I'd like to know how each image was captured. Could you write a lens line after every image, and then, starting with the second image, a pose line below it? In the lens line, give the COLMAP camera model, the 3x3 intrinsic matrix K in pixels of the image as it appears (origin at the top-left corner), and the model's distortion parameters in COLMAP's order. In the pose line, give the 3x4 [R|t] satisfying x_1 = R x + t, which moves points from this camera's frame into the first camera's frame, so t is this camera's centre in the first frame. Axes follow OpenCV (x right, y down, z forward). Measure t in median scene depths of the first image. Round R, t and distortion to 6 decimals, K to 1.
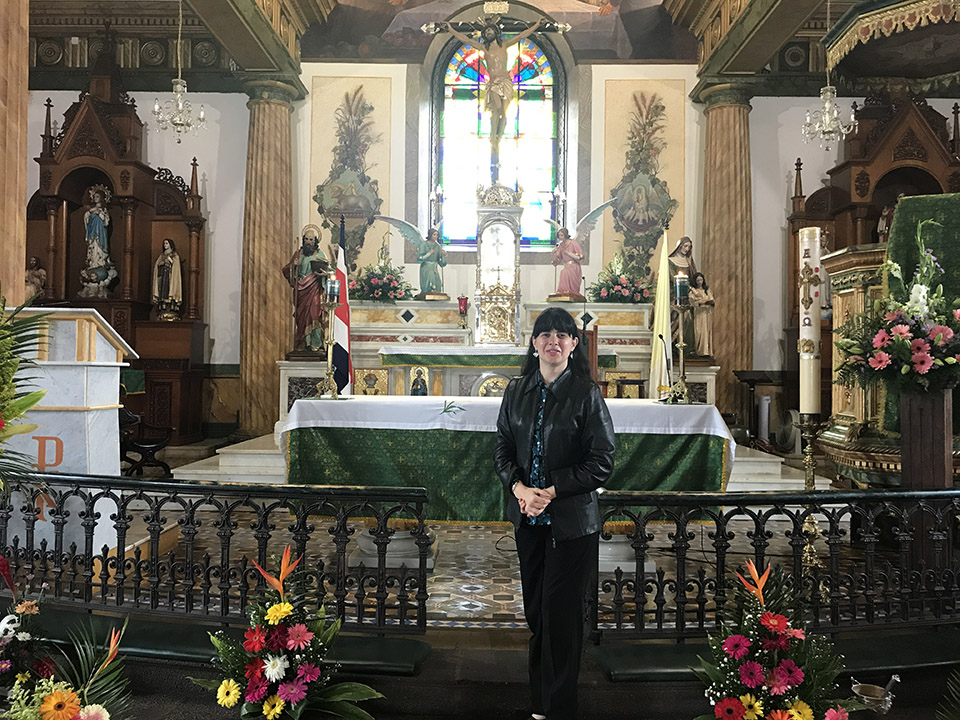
lens RADIAL K [[789.2, 0, 472.3], [0, 789.2, 354.0], [0, 0, 1]] dist [0.002694, 0.004616]
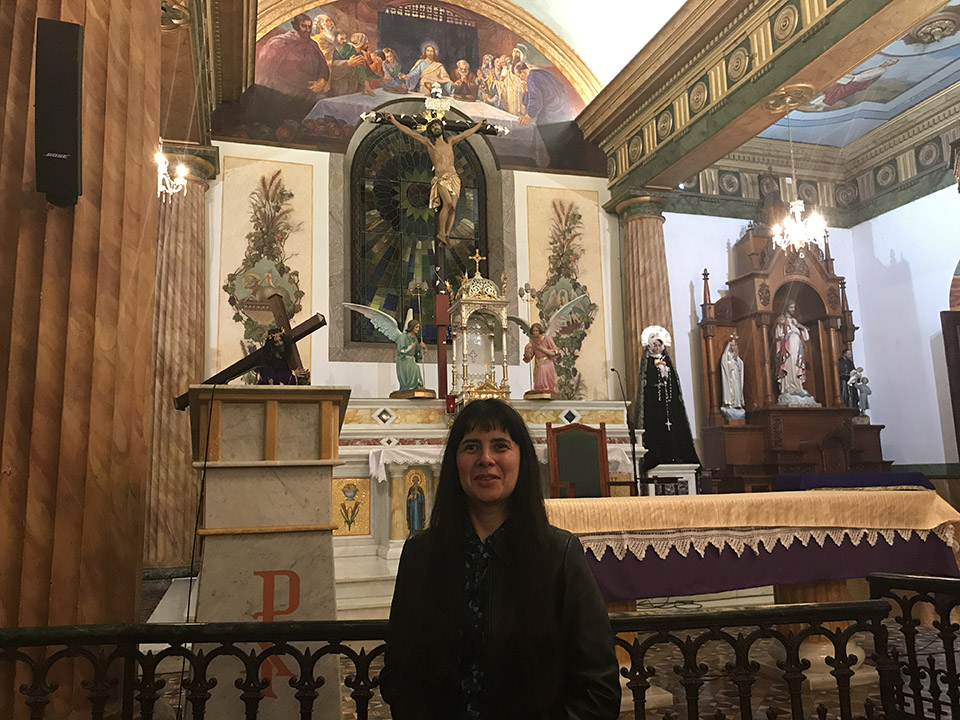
lens RADIAL K [[789.2, 0, 468.6], [0, 789.2, 357.6], [0, 0, 1]] dist [0.002694, 0.004616]
pose [[0.952153, 0.012825, 0.305354, -0.220724], [0.029764, 0.990479, -0.134410, 0.006563], [-0.304170, 0.137067, 0.942705, 0.100316]]
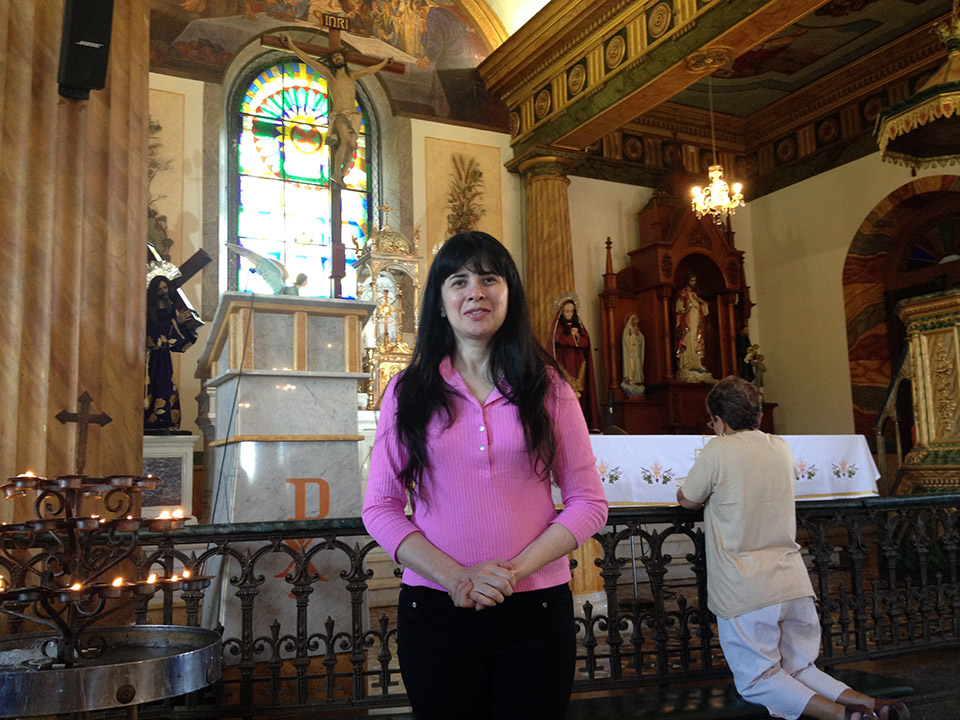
lens RADIAL K [[902.2, 0, 472.5], [0, 902.2, 365.5], [0, 0, 1]] dist [0.041306, 0.000000]
pose [[0.878425, 0.022800, 0.477336, -0.296897], [0.031467, 0.993934, -0.105381, 0.035204], [-0.476843, 0.107590, 0.872379, 0.080693]]
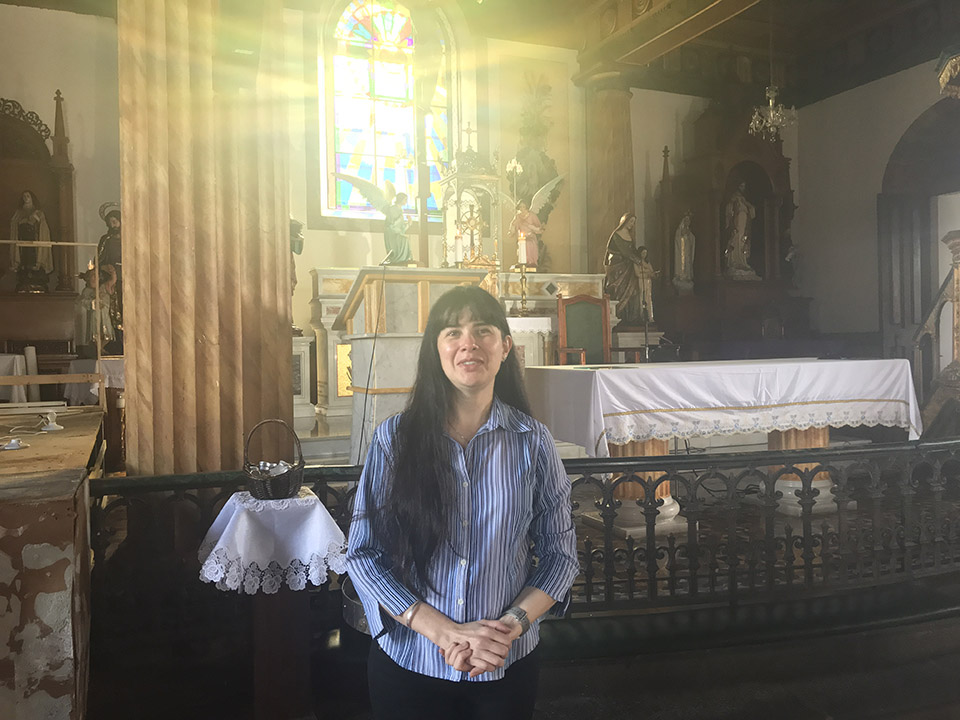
lens RADIAL K [[789.2, 0, 468.9], [0, 789.2, 355.7], [0, 0, 1]] dist [0.002694, 0.004616]
pose [[0.910880, -0.035833, 0.411113, -0.313275], [0.022715, 0.999066, 0.036750, 0.001418], [-0.412046, -0.024137, 0.910843, 0.087605]]
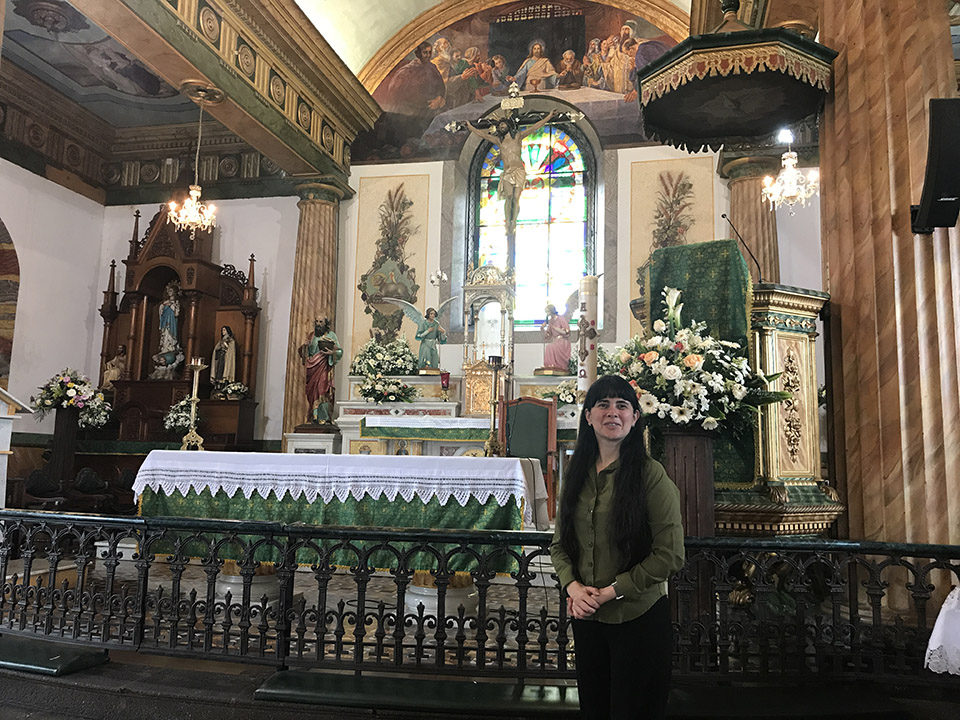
lens RADIAL K [[789.2, 0, 474.4], [0, 789.2, 360.1], [0, 0, 1]] dist [0.002694, 0.004616]
pose [[0.976311, -0.013872, -0.215927, 0.196946], [-0.010236, 0.993864, -0.110132, 0.021132], [0.216130, 0.109733, 0.970179, -0.003772]]
